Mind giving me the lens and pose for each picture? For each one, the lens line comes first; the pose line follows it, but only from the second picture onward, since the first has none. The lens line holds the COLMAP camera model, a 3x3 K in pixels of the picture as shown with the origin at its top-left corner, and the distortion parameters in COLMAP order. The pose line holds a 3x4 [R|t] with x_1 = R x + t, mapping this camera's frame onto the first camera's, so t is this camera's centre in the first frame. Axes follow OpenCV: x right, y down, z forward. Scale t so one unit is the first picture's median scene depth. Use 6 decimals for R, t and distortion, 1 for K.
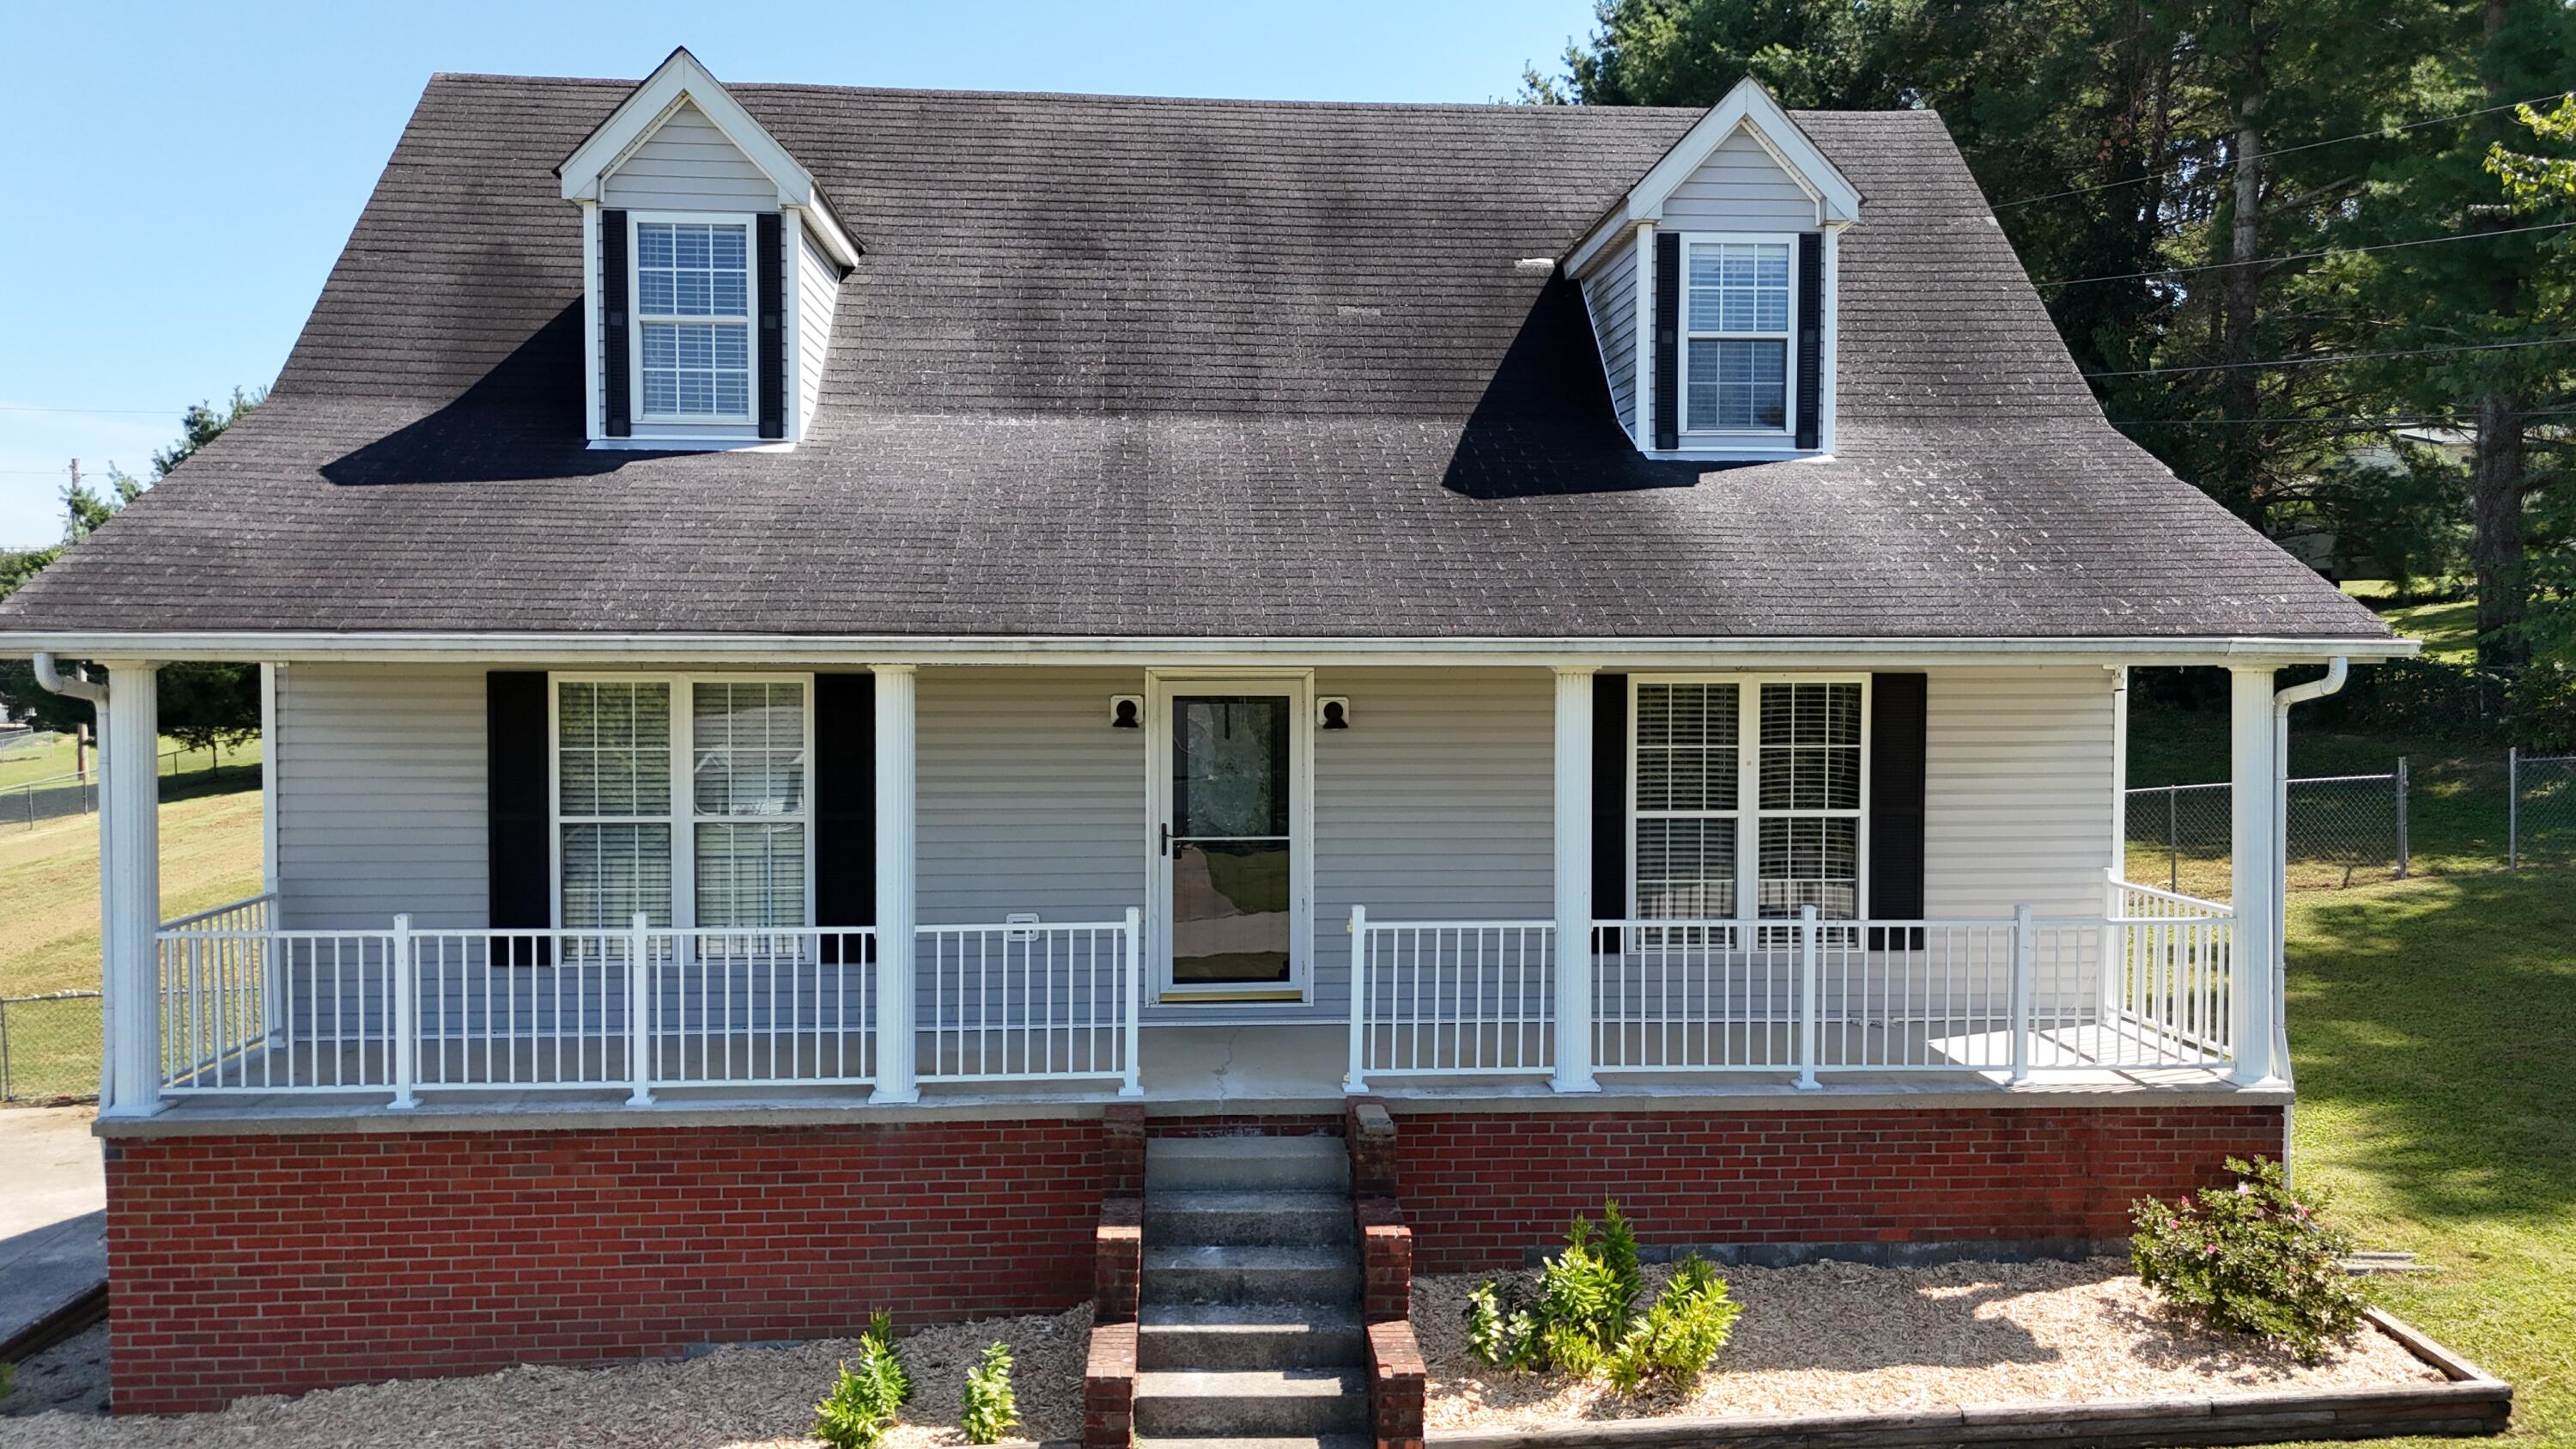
lens RADIAL K [[1904.2, 0, 1284.9], [0, 1904.2, 725.9], [0, 0, 1]] dist [0.059576, -0.057465]
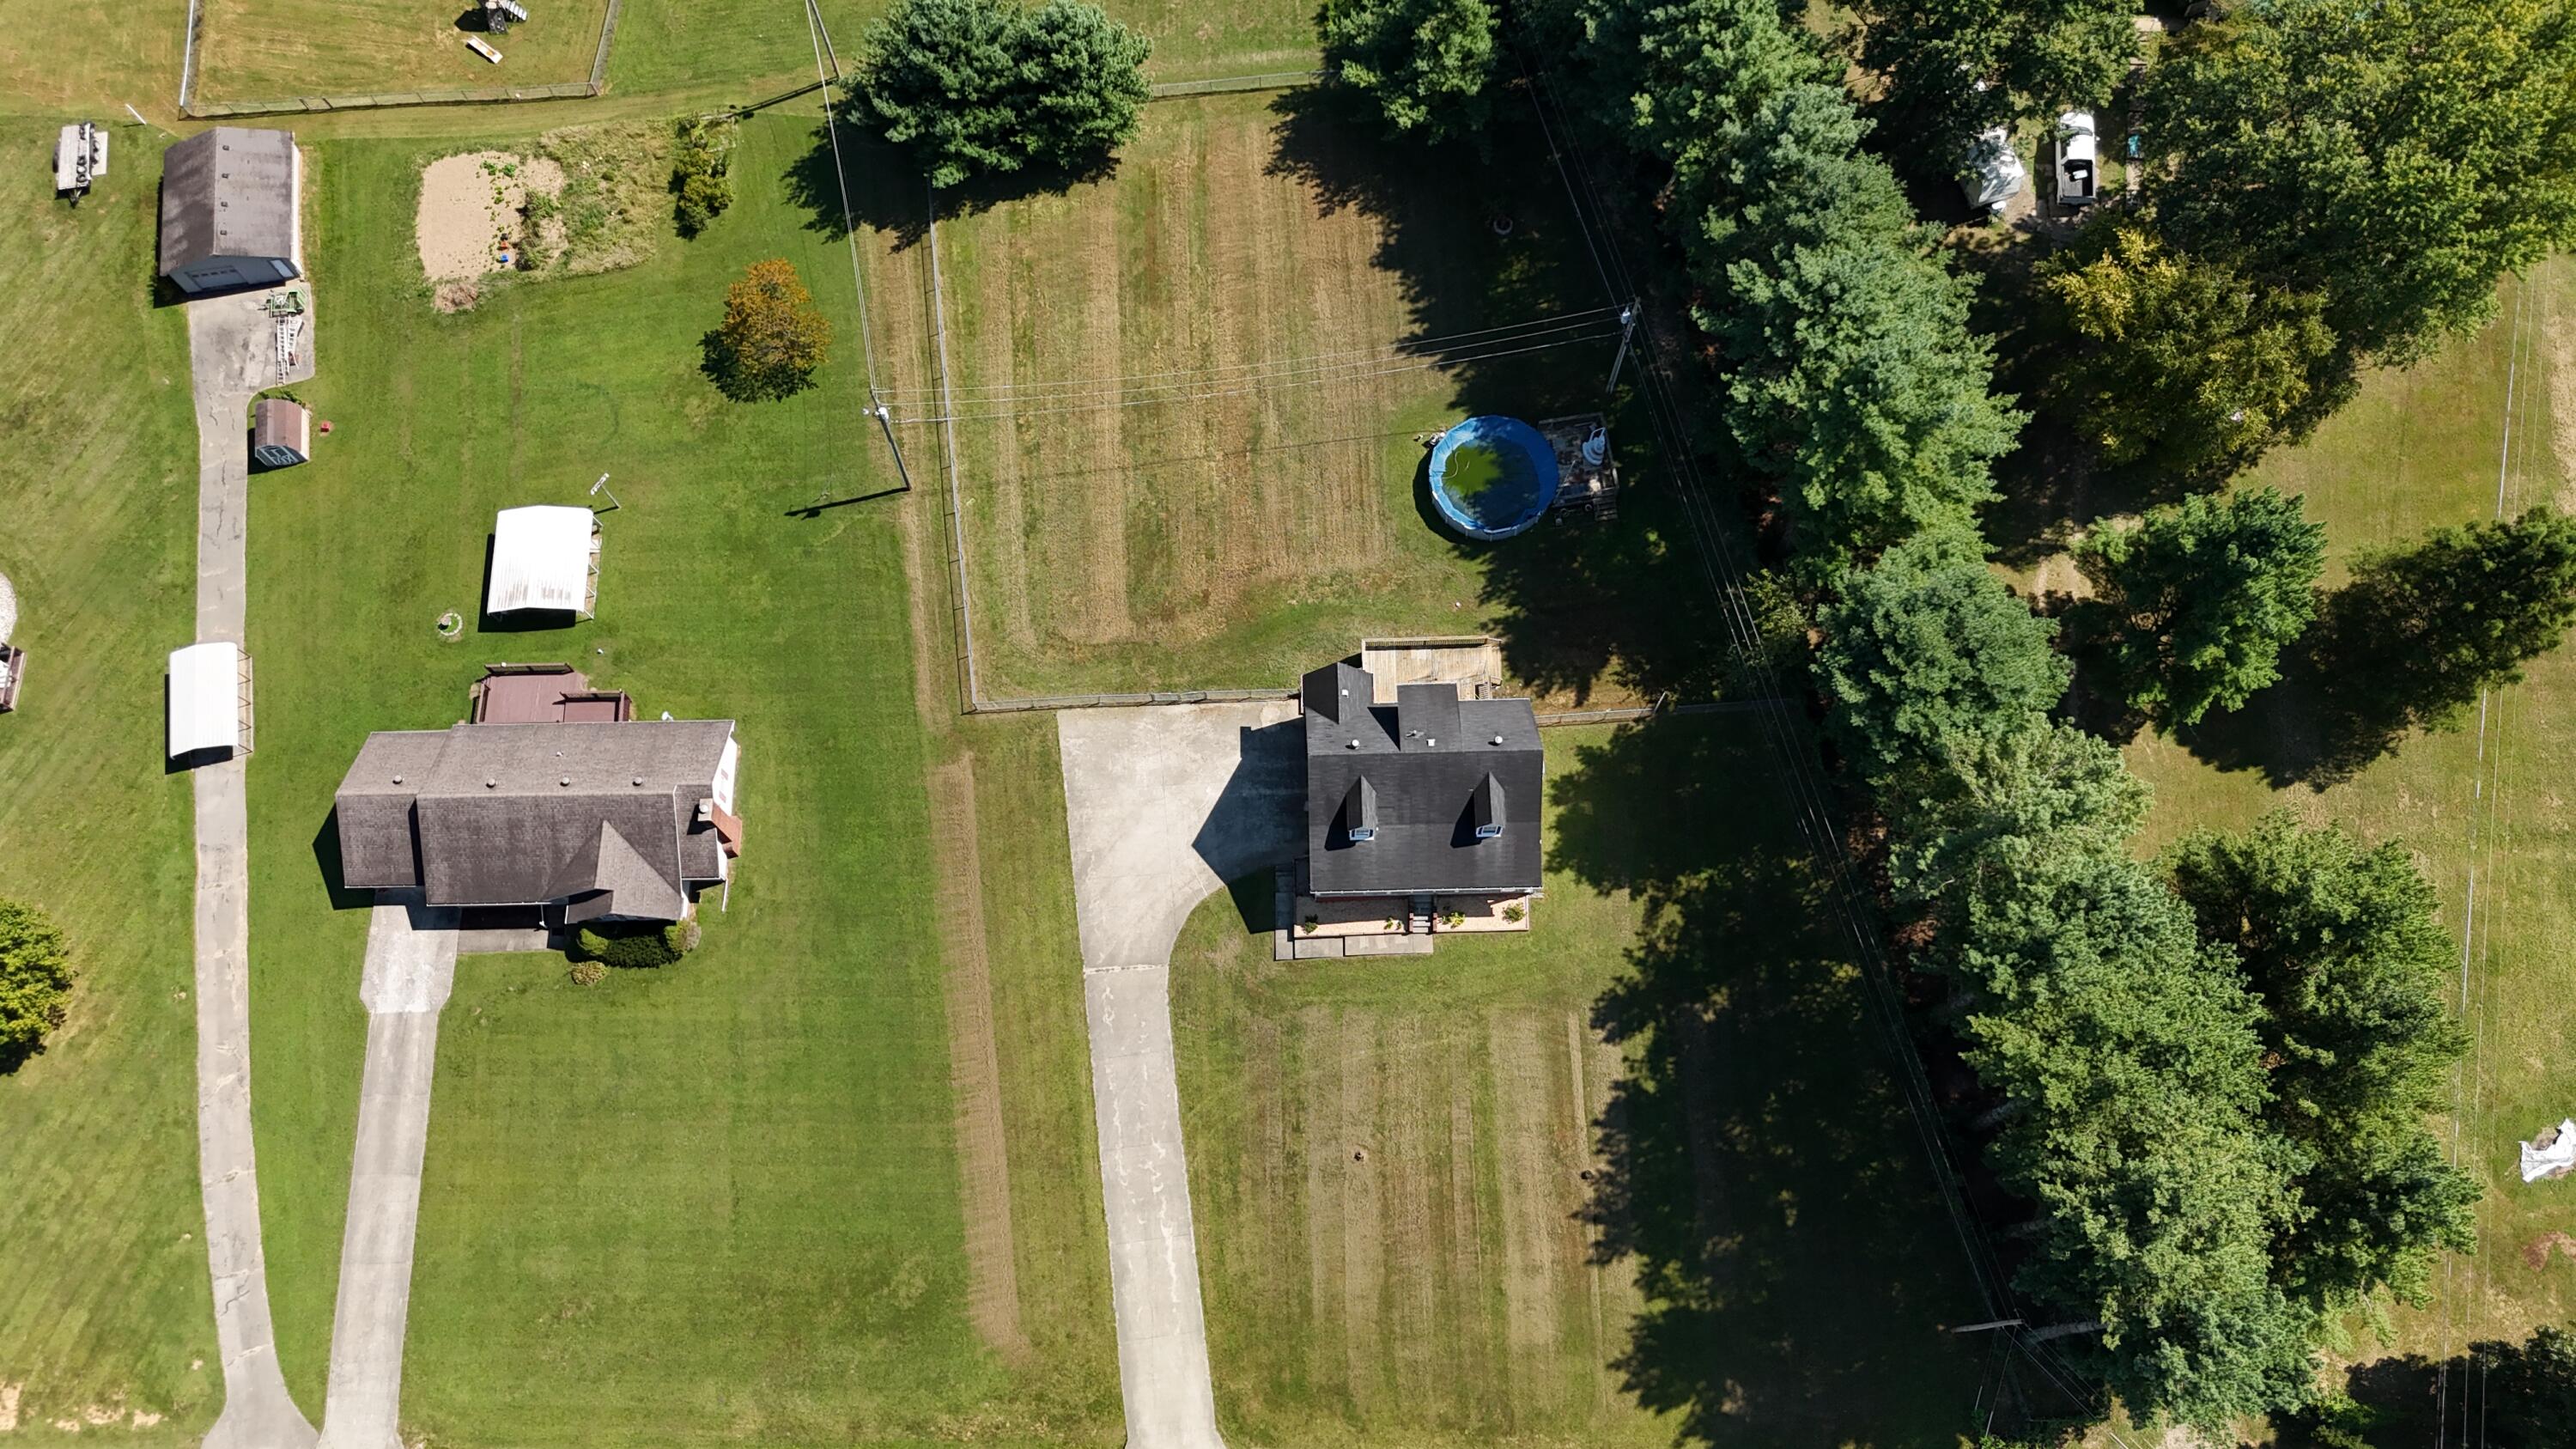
lens RADIAL K [[1904.2, 0, 1286.5], [0, 1904.2, 719.3], [0, 0, 1]] dist [0.059576, -0.057465]
pose [[0.998711, 0.041592, -0.029109, -0.422797], [0.011342, 0.376109, 0.926506, -8.152009], [0.049483, -0.925641, 0.375153, -1.682968]]
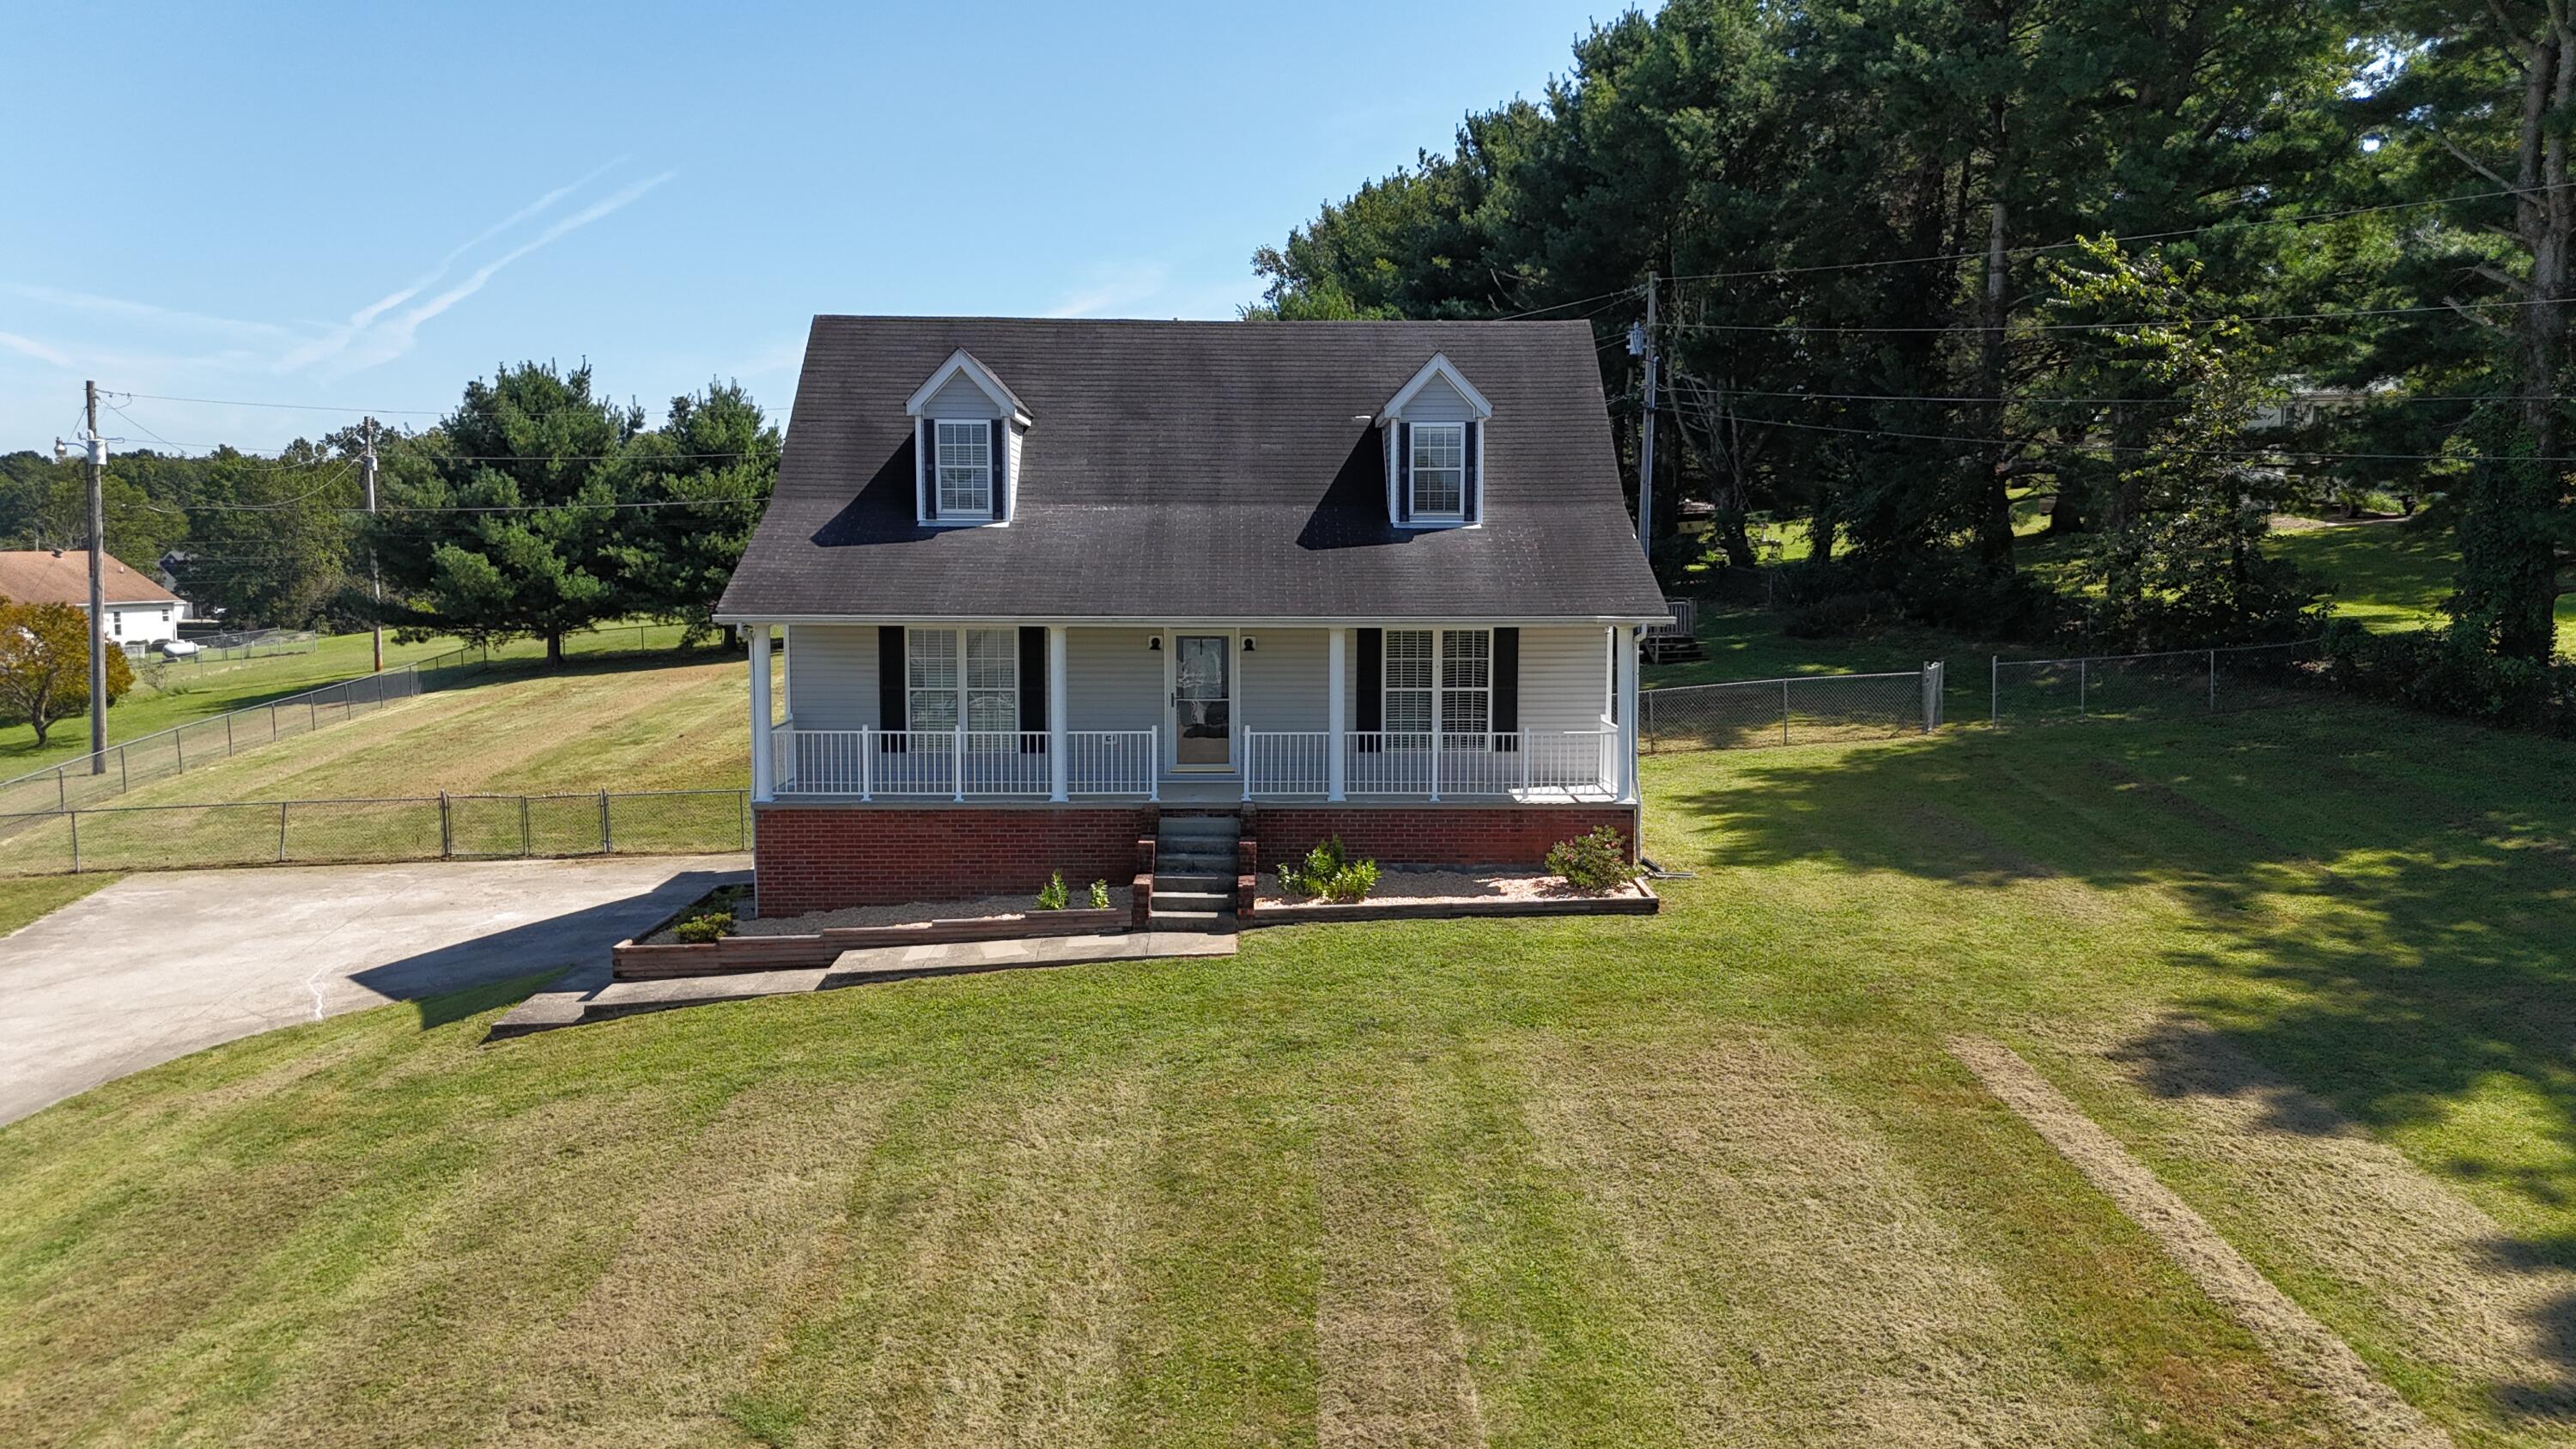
lens RADIAL K [[1904.2, 0, 1304.0], [0, 1904.2, 717.7], [0, 0, 1]] dist [0.059576, -0.057465]
pose [[0.999307, 0.004246, -0.036972, 0.175777], [-0.002378, 0.998725, 0.050420, -0.032621], [0.037139, -0.050297, 0.998044, -1.244443]]
